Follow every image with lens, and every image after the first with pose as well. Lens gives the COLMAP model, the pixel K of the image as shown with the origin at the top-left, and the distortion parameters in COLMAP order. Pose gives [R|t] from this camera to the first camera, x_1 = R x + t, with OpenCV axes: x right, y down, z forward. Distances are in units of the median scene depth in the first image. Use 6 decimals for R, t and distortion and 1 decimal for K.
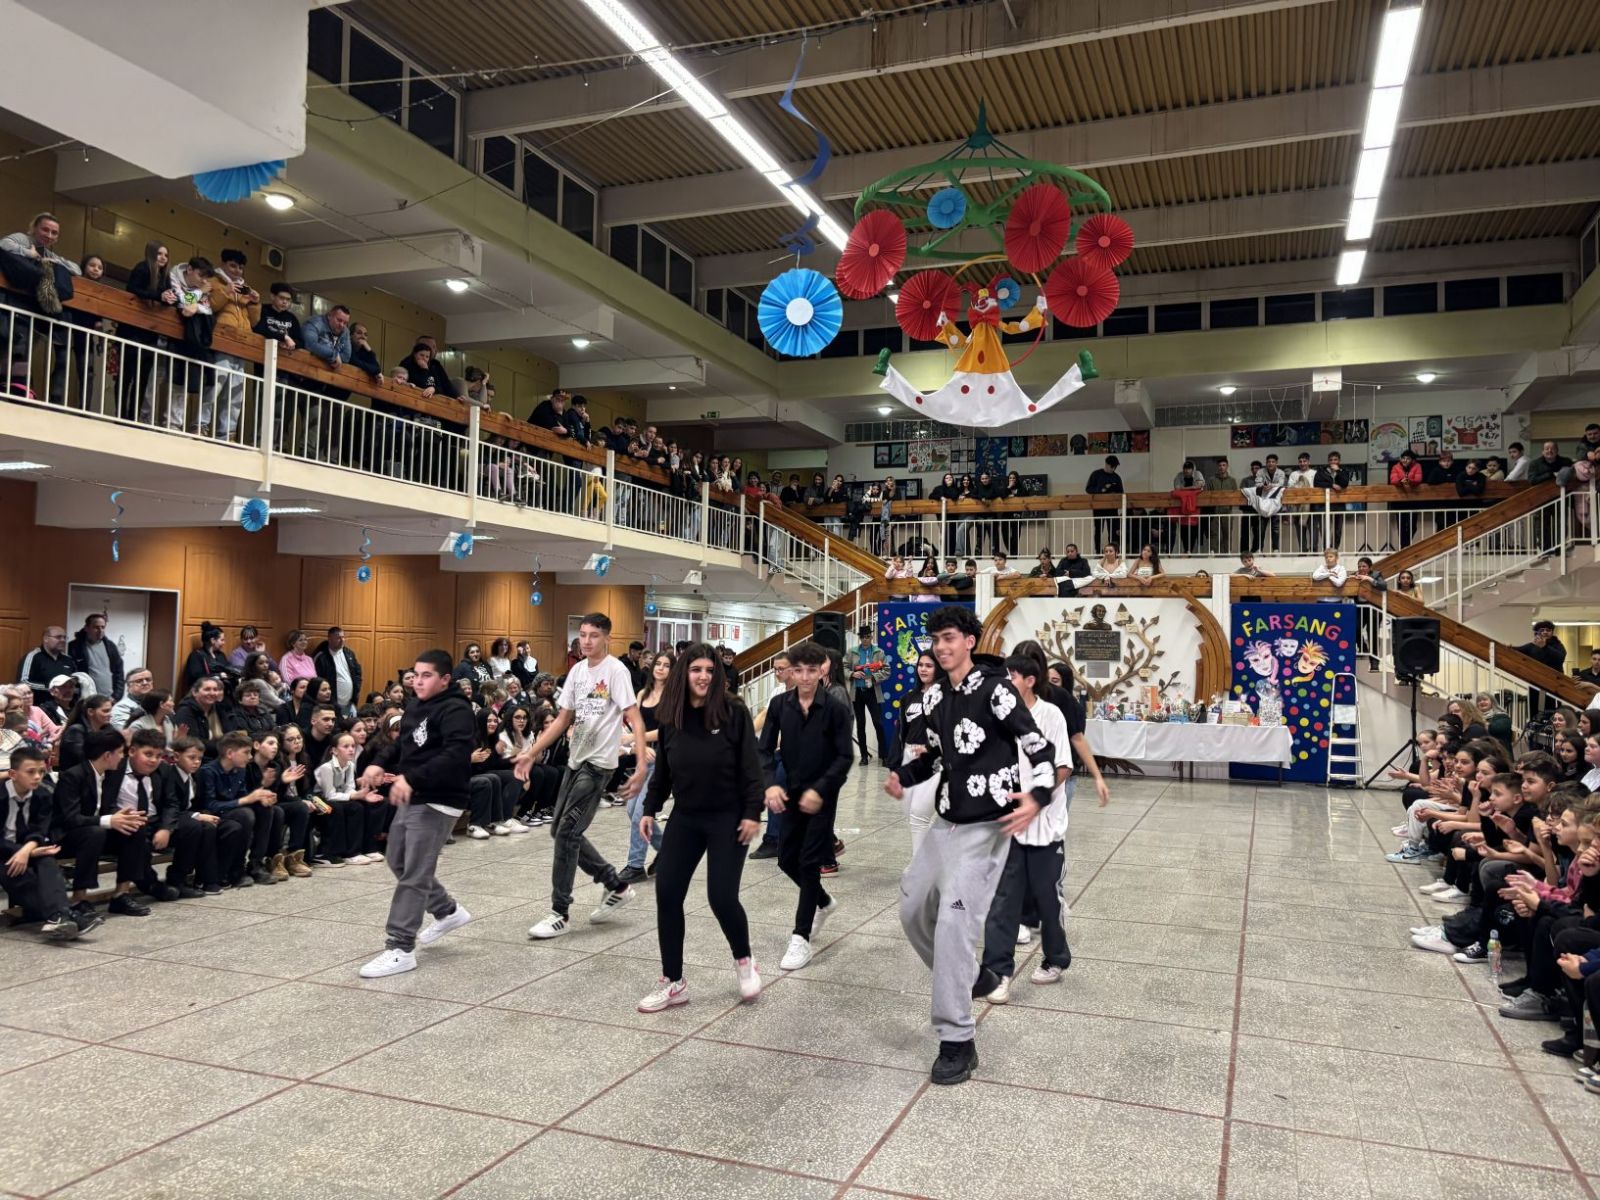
lens RADIAL K [[1211.8, 0, 784.5], [0, 1211.8, 593.2], [0, 0, 1]] dist [0.042332, -0.045185]
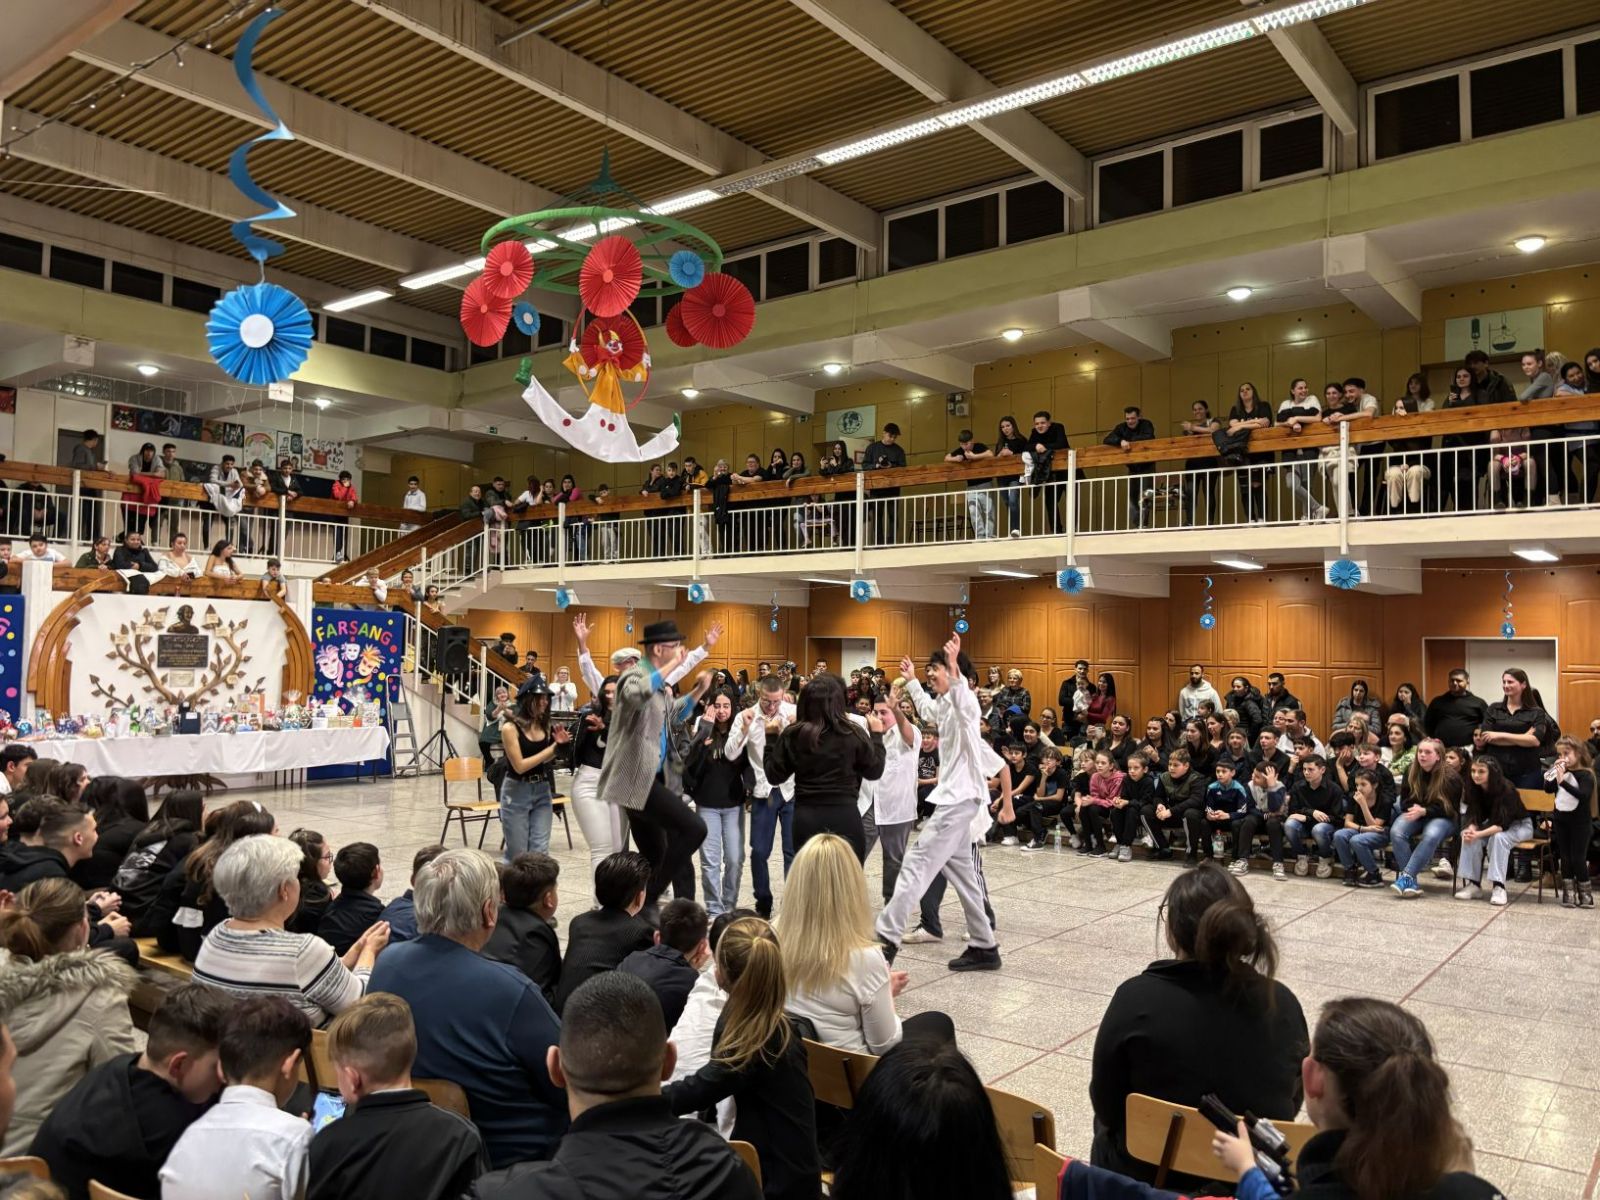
lens RADIAL K [[1211.8, 0, 783.5], [0, 1211.8, 602.2], [0, 0, 1]] dist [0.042332, -0.045185]
pose [[0.283297, 0.027862, 0.958628, -0.495367], [-0.054585, 0.998426, -0.012888, -0.005356], [-0.957478, -0.048676, 0.284371, 0.334997]]
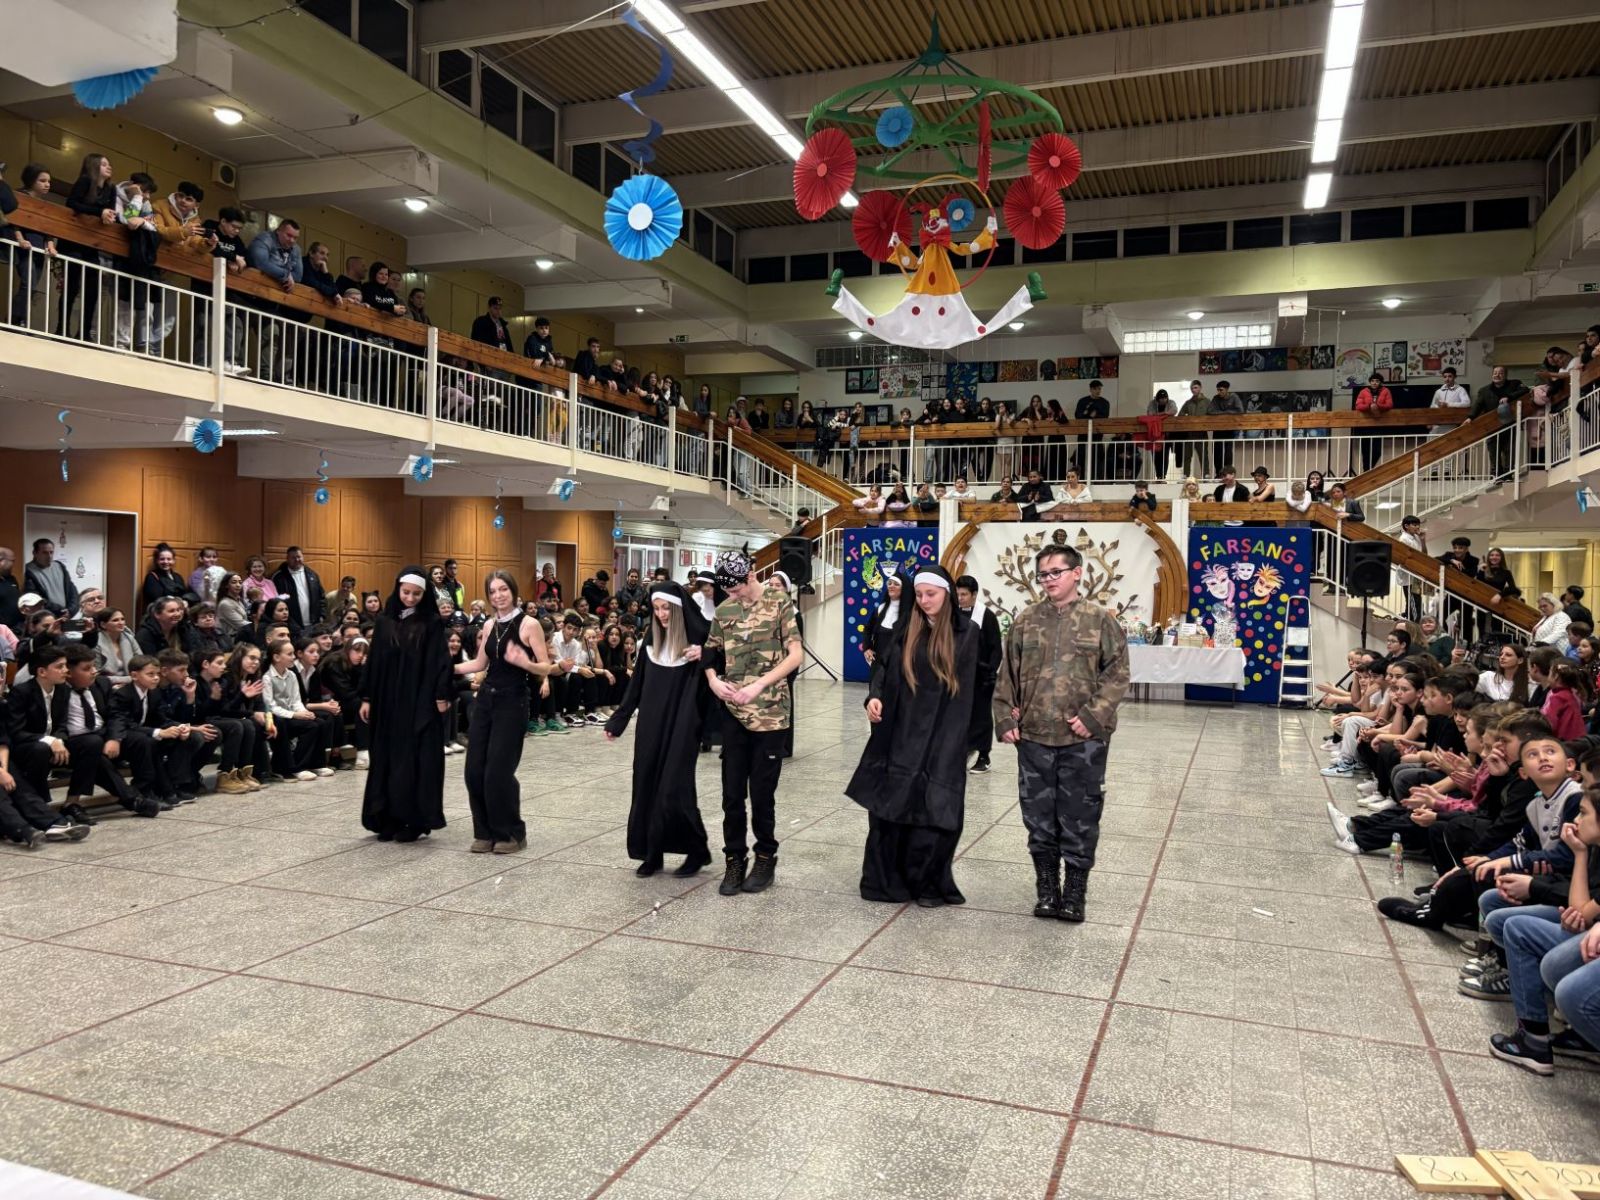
lens RADIAL K [[1211.8, 0, 786.0], [0, 1211.8, 589.6], [0, 0, 1]] dist [0.042332, -0.045185]
pose [[0.999901, -0.000071, 0.014100, 0.016922], [-0.000708, 0.998470, 0.055287, 0.003923], [-0.014082, -0.055291, 0.998371, -0.008115]]
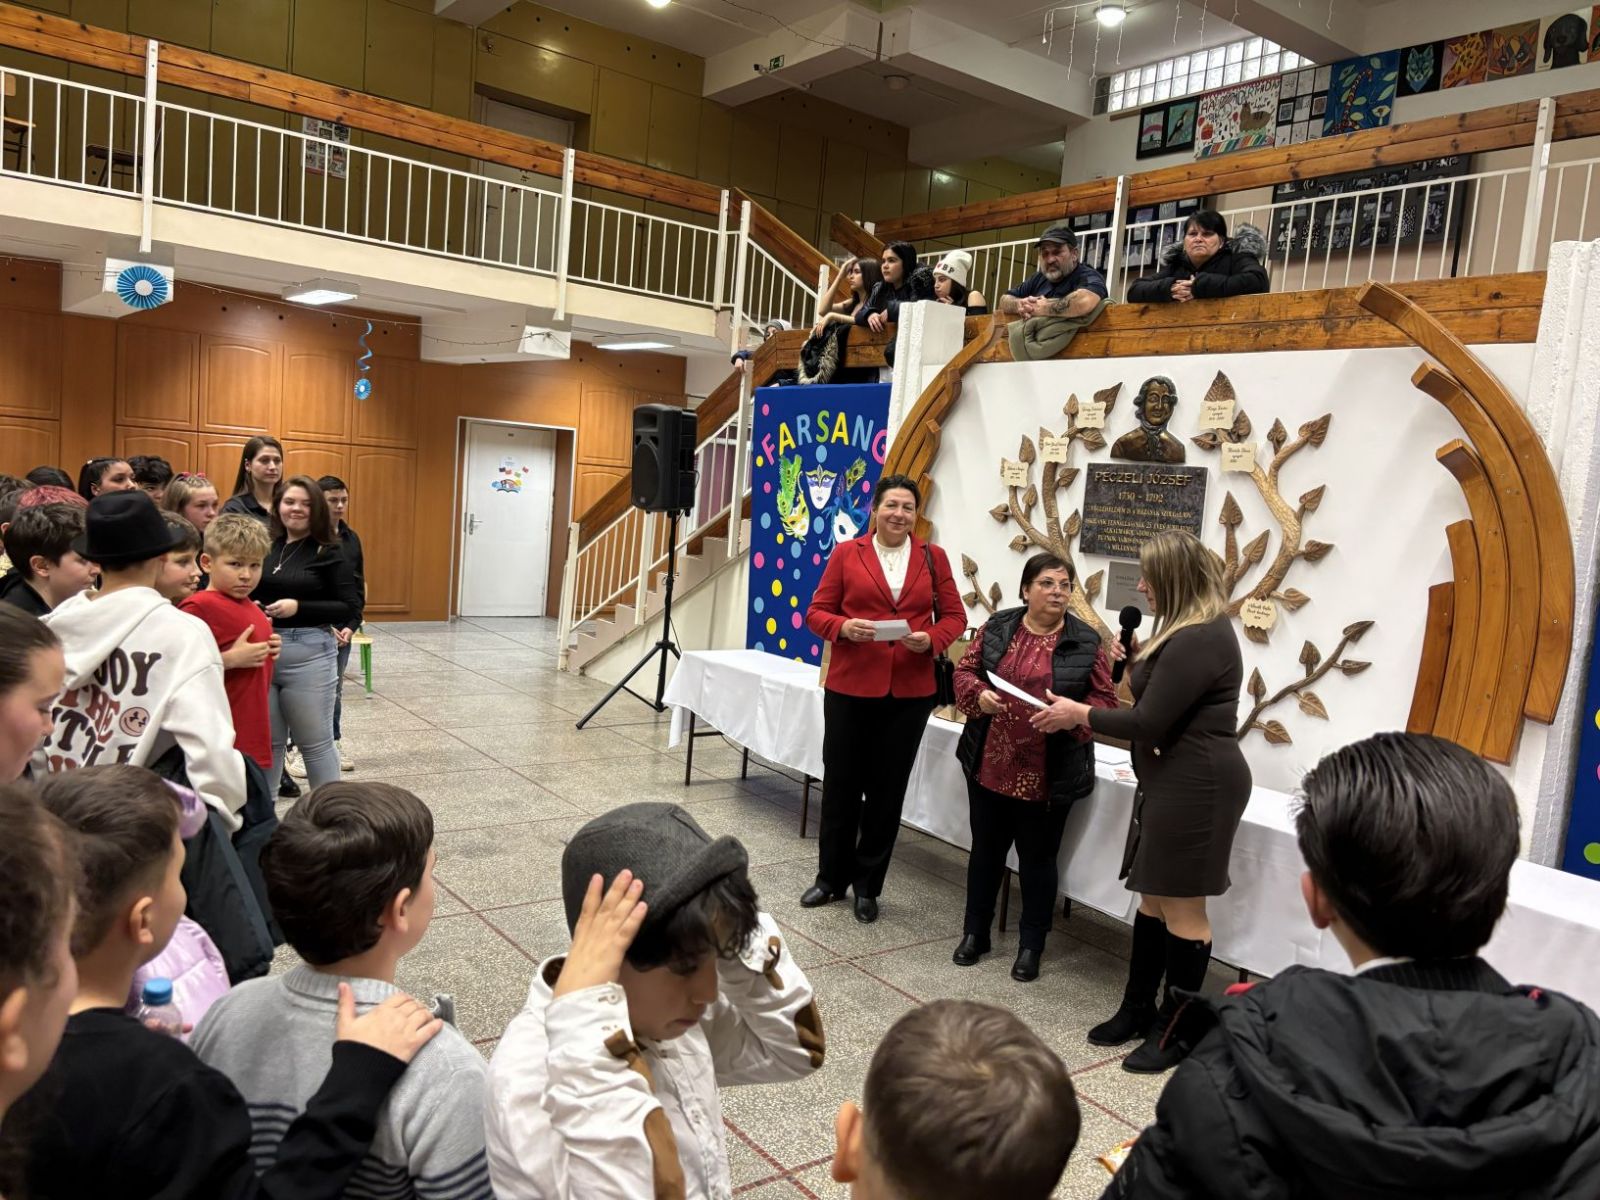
lens RADIAL K [[1211.8, 0, 809.3], [0, 1211.8, 611.2], [0, 0, 1]] dist [0.042332, -0.045185]
pose [[0.852466, 0.105812, -0.511962, 0.358888], [-0.042129, 0.990022, 0.134468, 0.030989], [0.521082, -0.093061, 0.848418, 0.714071]]
